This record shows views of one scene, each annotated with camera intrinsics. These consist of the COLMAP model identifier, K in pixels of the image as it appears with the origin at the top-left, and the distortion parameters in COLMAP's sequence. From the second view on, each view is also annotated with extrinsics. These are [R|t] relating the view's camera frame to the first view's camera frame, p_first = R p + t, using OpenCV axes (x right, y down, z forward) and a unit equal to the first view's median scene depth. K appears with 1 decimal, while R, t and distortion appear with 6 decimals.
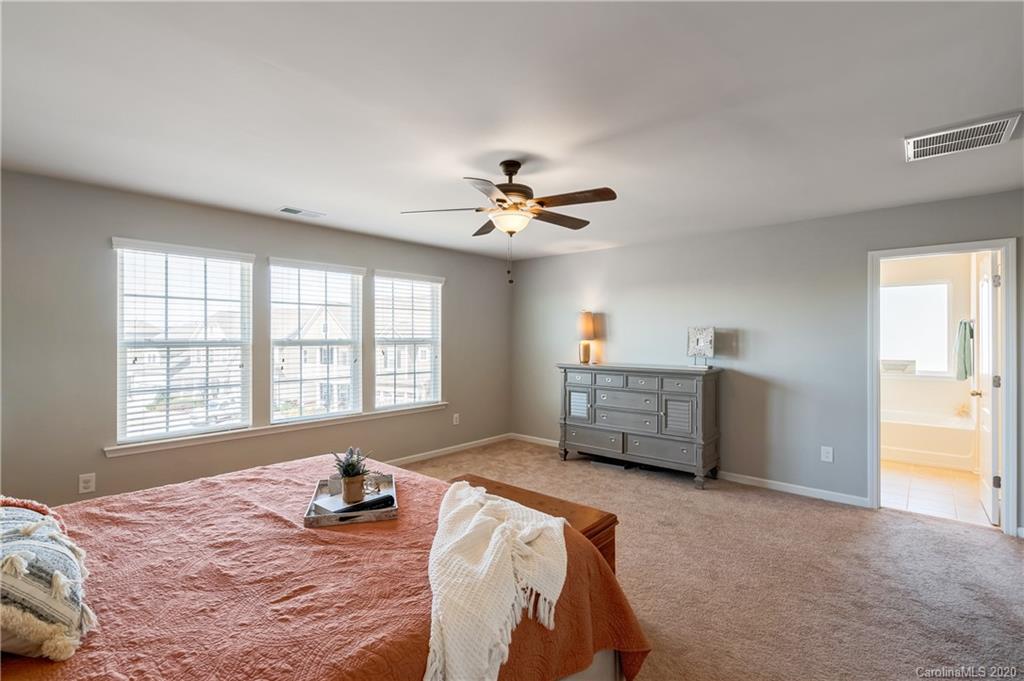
lens RADIAL K [[460.0, 0, 508.8], [0, 460.0, 334.9], [0, 0, 1]] dist [0.001610, 0.000229]
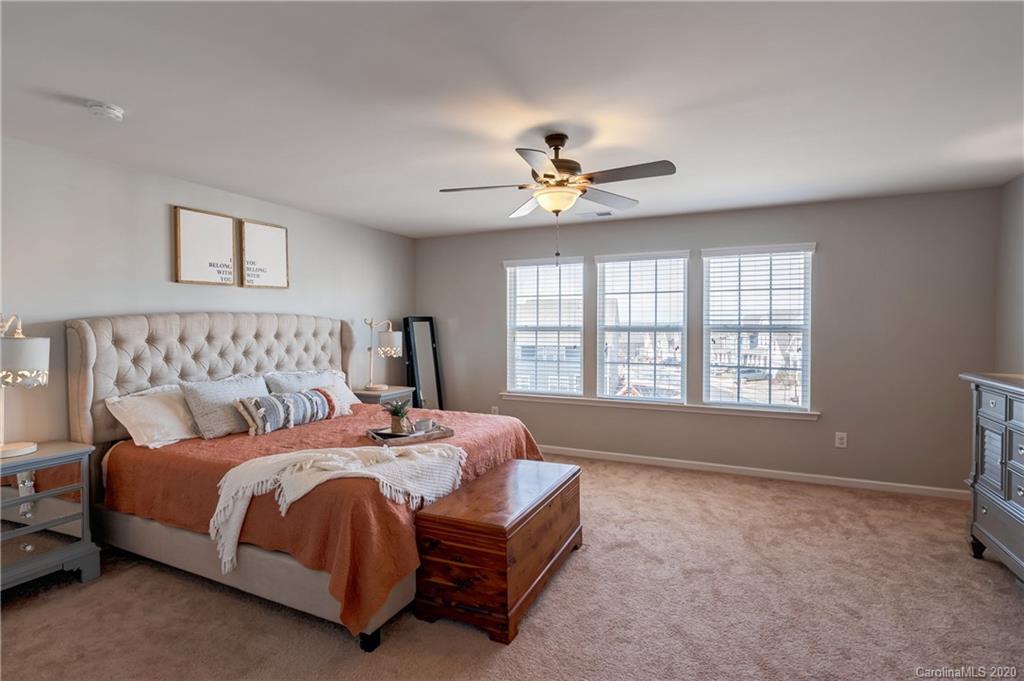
lens RADIAL K [[479.3, 0, 513.0], [0, 479.3, 336.6], [0, 0, 1]] dist [-0.000174, -0.000177]
pose [[0.310415, 0.024813, -0.950277, 0.524212], [0.007147, 0.999570, 0.028435, 0.000468], [0.950574, -0.015618, 0.310104, 0.365310]]
